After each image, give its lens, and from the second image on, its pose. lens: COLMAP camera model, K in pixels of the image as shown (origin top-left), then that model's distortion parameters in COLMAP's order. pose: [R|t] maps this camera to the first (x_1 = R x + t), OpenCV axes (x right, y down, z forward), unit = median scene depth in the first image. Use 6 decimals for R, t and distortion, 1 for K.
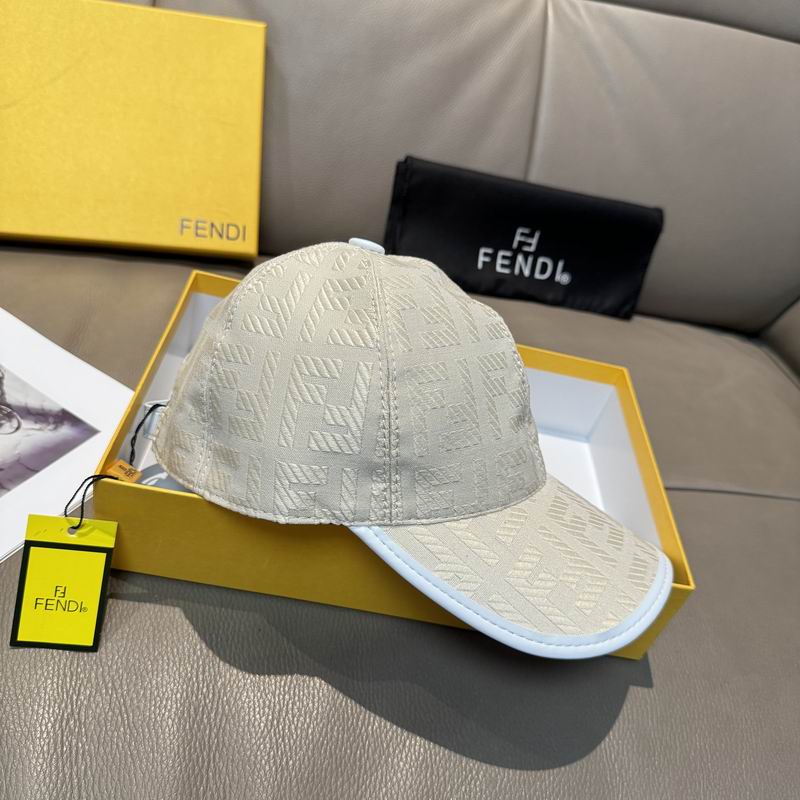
lens RADIAL K [[755.8, 0, 389.1], [0, 755.8, 401.9], [0, 0, 1]] dist [-0.015965, 0.000000]
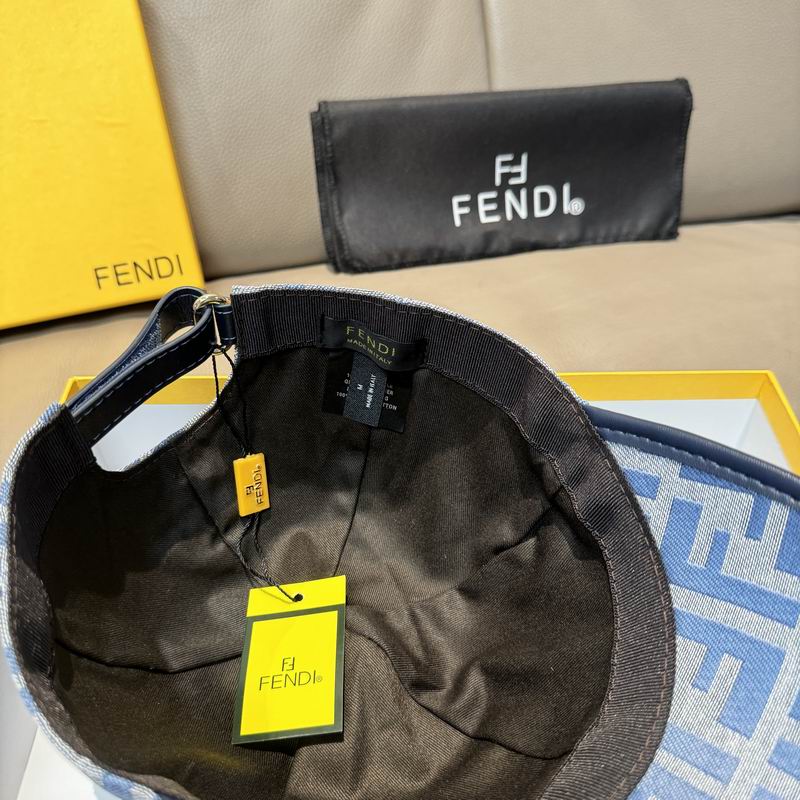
lens RADIAL K [[755.8, 0, 391.1], [0, 755.8, 390.2], [0, 0, 1]] dist [-0.015965, 0.000000]
pose [[0.965775, -0.247284, -0.078294, 0.074568], [0.251588, 0.966500, 0.050800, -0.075557], [0.063109, -0.068759, 0.995635, 0.254817]]
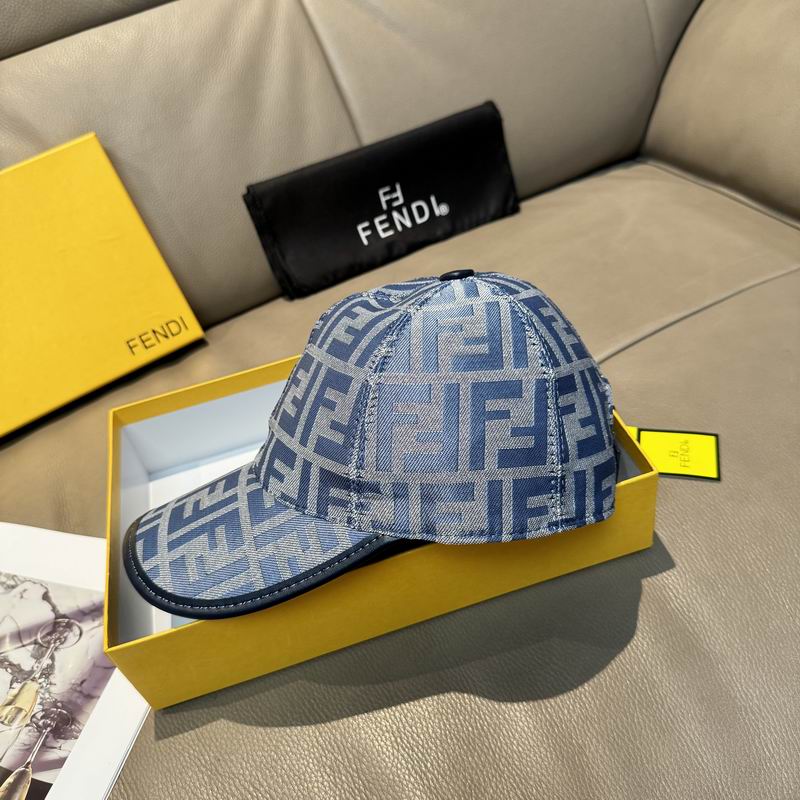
lens RADIAL K [[755.8, 0, 398.8], [0, 755.8, 403.2], [0, 0, 1]] dist [-0.015965, 0.000000]
pose [[0.860229, -0.509878, -0.005598, 0.053595], [0.509199, 0.858401, 0.062165, -0.032998], [-0.026891, -0.056327, 0.998050, -0.034579]]
